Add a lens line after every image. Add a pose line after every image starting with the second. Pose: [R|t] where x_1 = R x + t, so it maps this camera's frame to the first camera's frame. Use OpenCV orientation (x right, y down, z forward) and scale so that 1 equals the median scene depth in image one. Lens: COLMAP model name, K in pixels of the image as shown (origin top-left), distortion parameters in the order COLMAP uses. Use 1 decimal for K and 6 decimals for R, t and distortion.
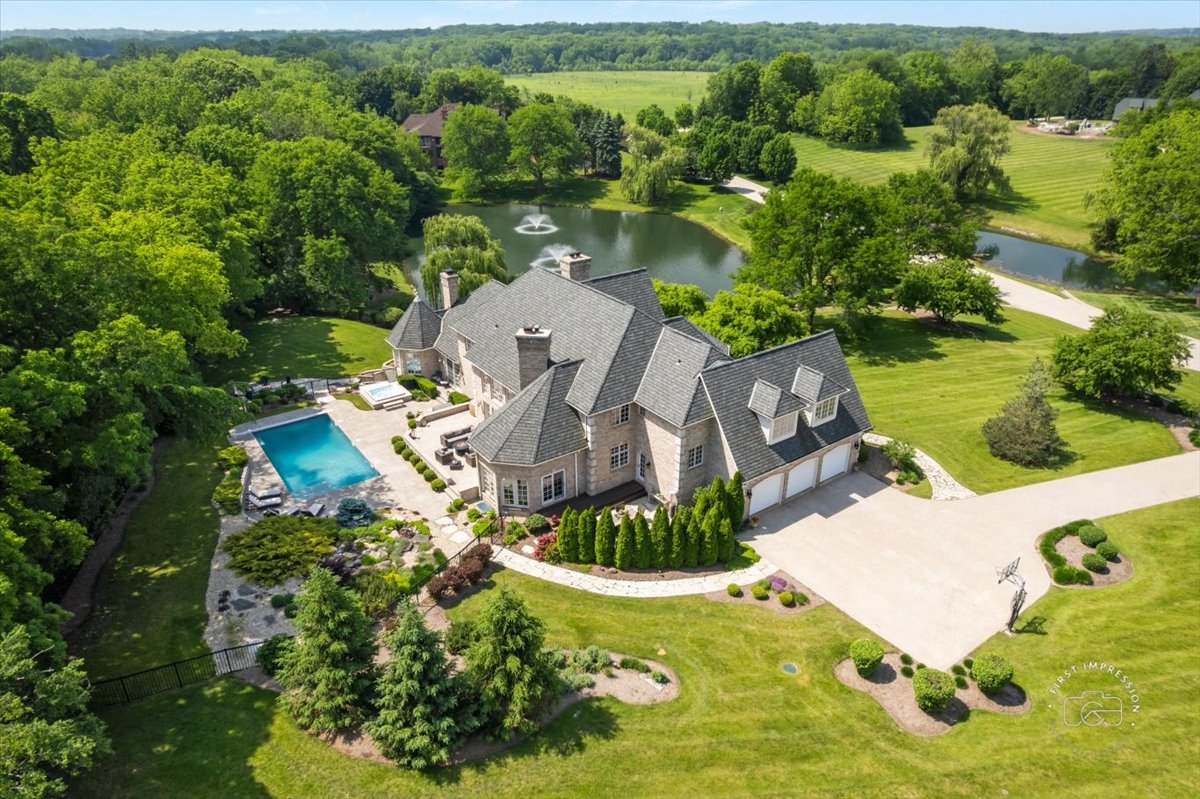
lens RADIAL K [[763.7, 0, 609.6], [0, 763.7, 396.3], [0, 0, 1]] dist [-0.045833, 0.023909]
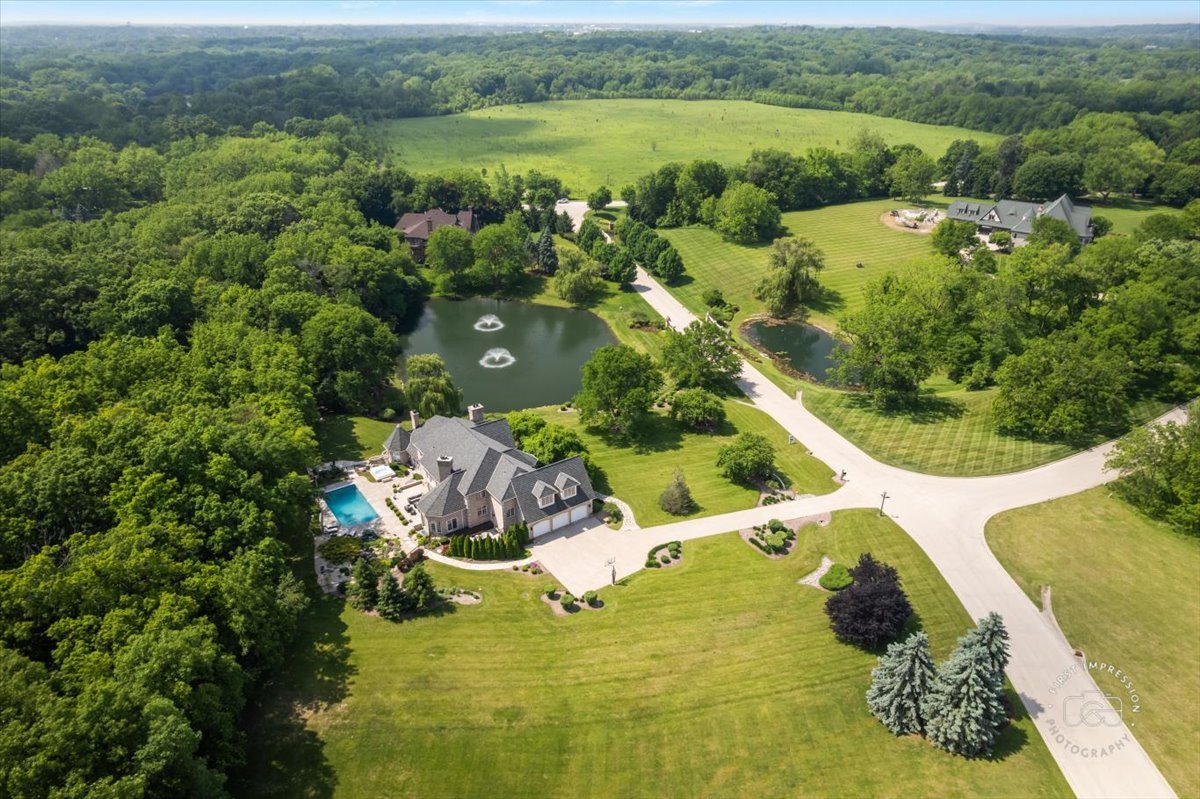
lens RADIAL K [[763.7, 0, 608.0], [0, 763.7, 400.6], [0, 0, 1]] dist [-0.045833, 0.023909]
pose [[0.999963, 0.004720, -0.007150, 0.395711], [-0.004603, 0.999856, 0.016335, -0.286422], [0.007226, -0.016301, 0.999841, -1.263992]]
